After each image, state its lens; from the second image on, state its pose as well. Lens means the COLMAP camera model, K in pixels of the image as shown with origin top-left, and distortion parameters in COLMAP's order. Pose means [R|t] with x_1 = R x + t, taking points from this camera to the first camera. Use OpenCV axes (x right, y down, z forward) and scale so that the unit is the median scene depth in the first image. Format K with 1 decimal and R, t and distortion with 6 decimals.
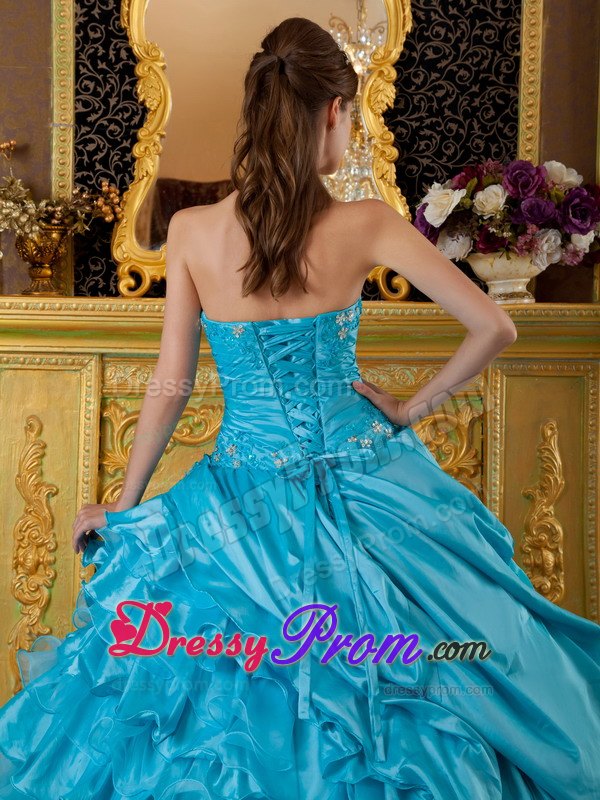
lens RADIAL K [[1473.3, 0, 299.8], [0, 1473.3, 361.3], [0, 0, 1]] dist [0.198494, 0.022643]
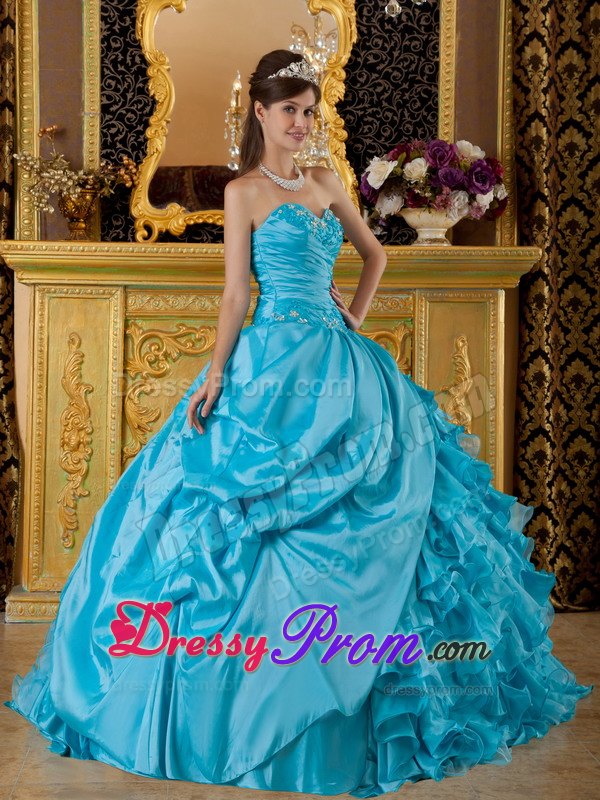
lens RADIAL K [[1490.7, 0, 293.7], [0, 1490.7, 361.4], [0, 0, 1]] dist [0.197341, -0.012504]
pose [[0.999660, -0.005790, 0.025421, -0.016391], [0.005719, 0.999979, 0.002890, 0.056882], [-0.025437, -0.002743, 0.999673, -0.331022]]
